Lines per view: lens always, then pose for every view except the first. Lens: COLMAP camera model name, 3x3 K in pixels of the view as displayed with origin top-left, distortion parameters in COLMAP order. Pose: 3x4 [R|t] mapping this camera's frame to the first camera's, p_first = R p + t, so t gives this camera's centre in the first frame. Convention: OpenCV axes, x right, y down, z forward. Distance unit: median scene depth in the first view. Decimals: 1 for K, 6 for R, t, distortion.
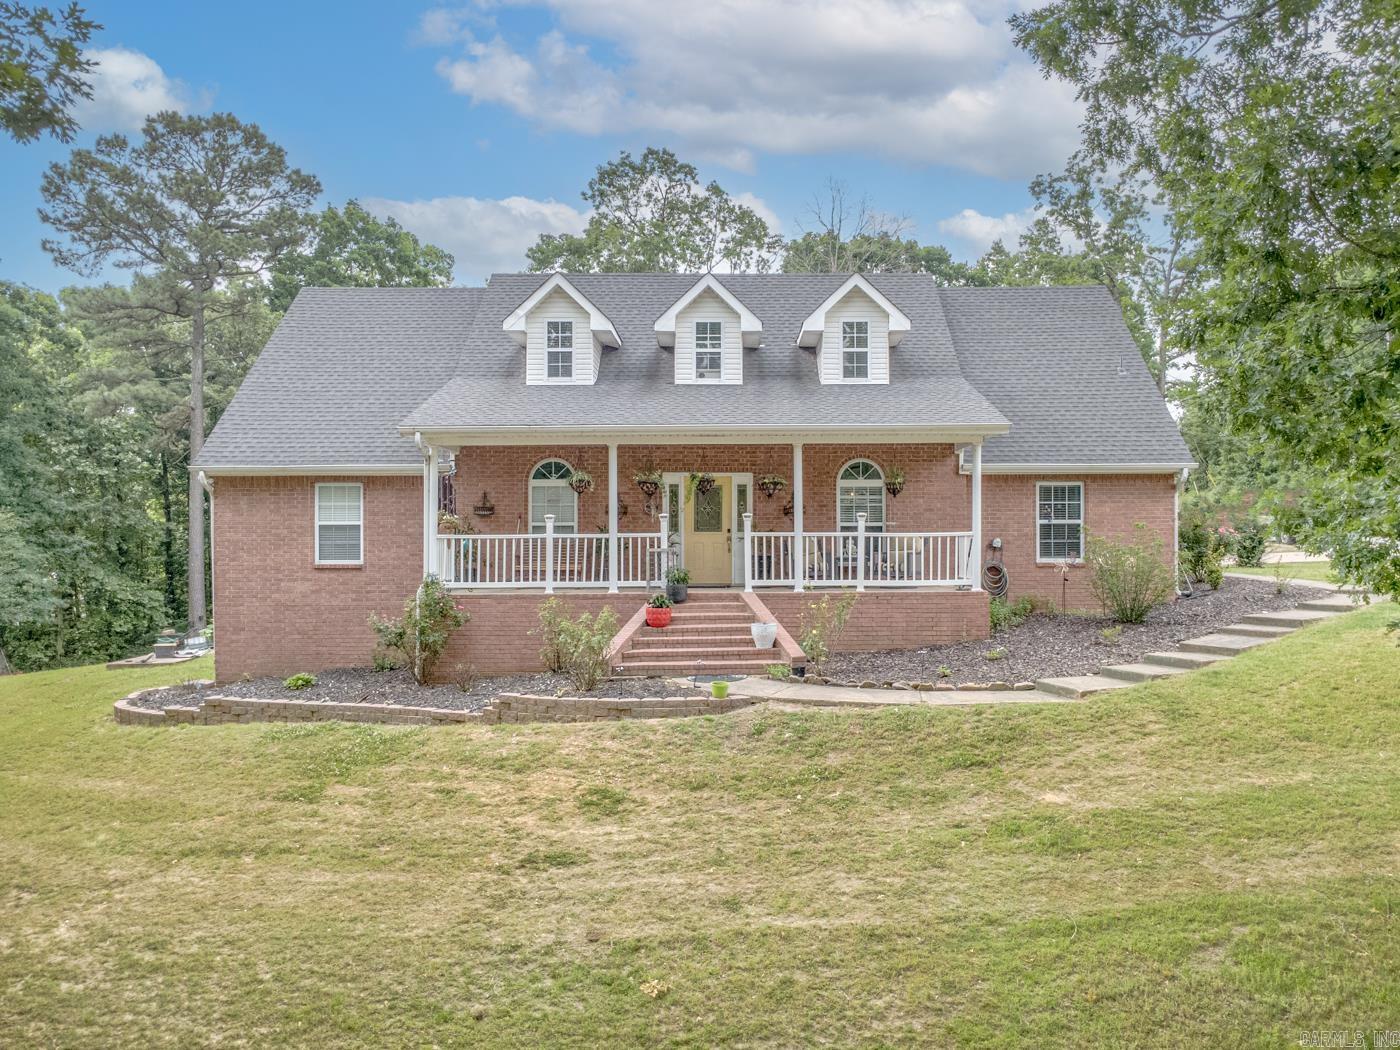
lens RADIAL K [[980.1, 0, 695.4], [0, 980.1, 533.4], [0, 0, 1]] dist [-0.017280, 0.000353]
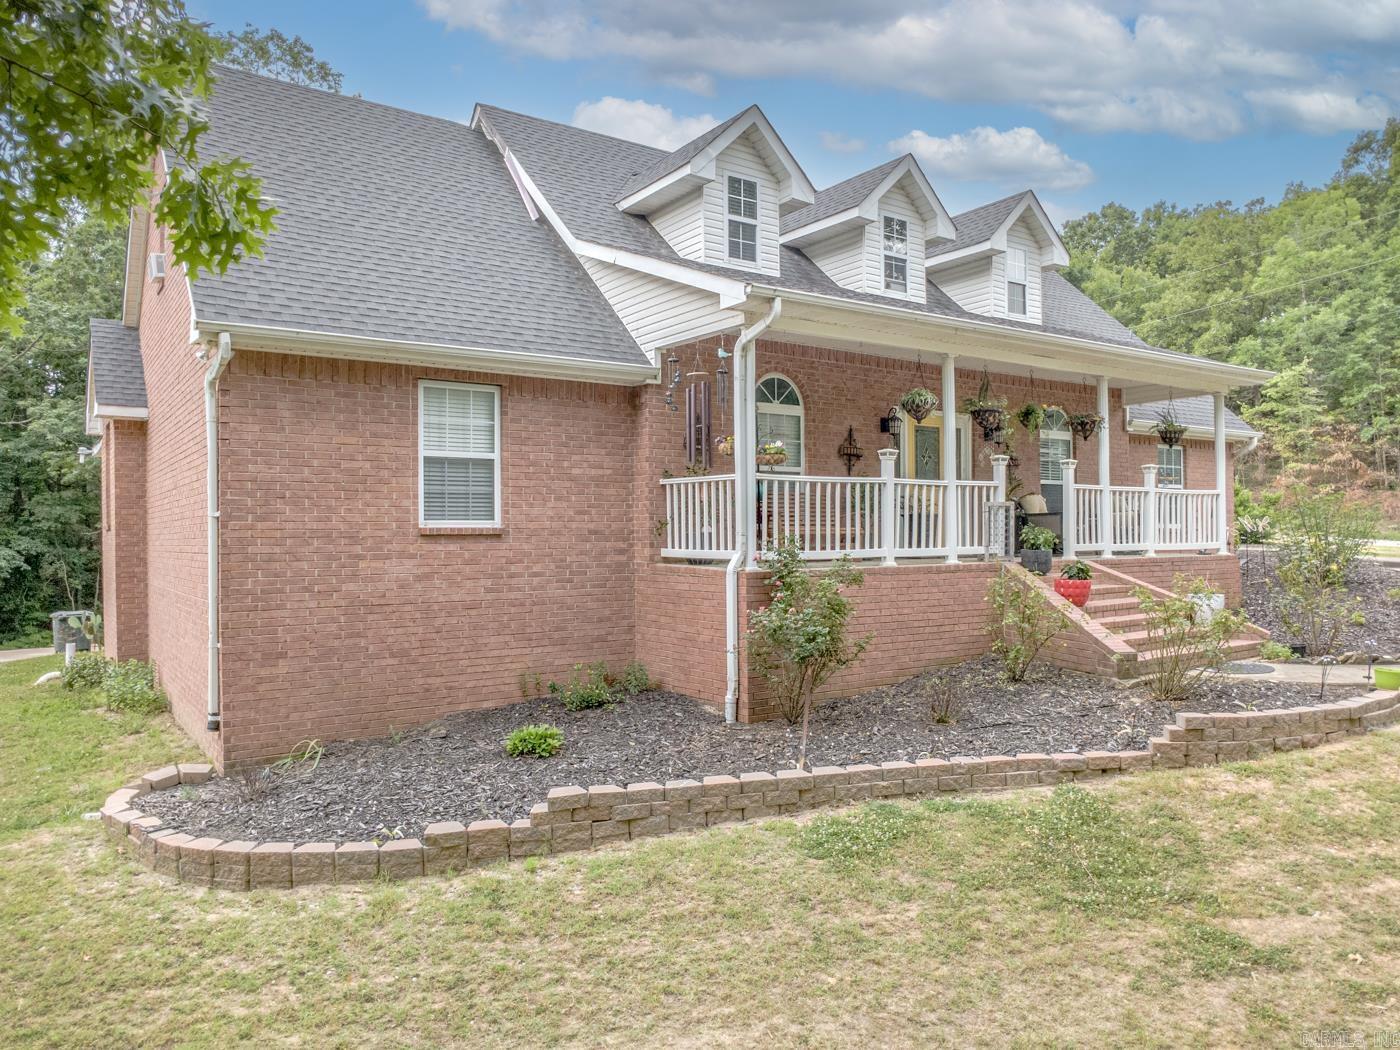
lens RADIAL K [[980.1, 0, 700.0], [0, 980.1, 525.4], [0, 0, 1]] dist [-0.017280, 0.000353]
pose [[0.823084, 0.002765, 0.567913, -0.572861], [-0.004768, 0.999987, 0.002042, 0.028610], [-0.567899, -0.004389, 0.823086, 0.458814]]
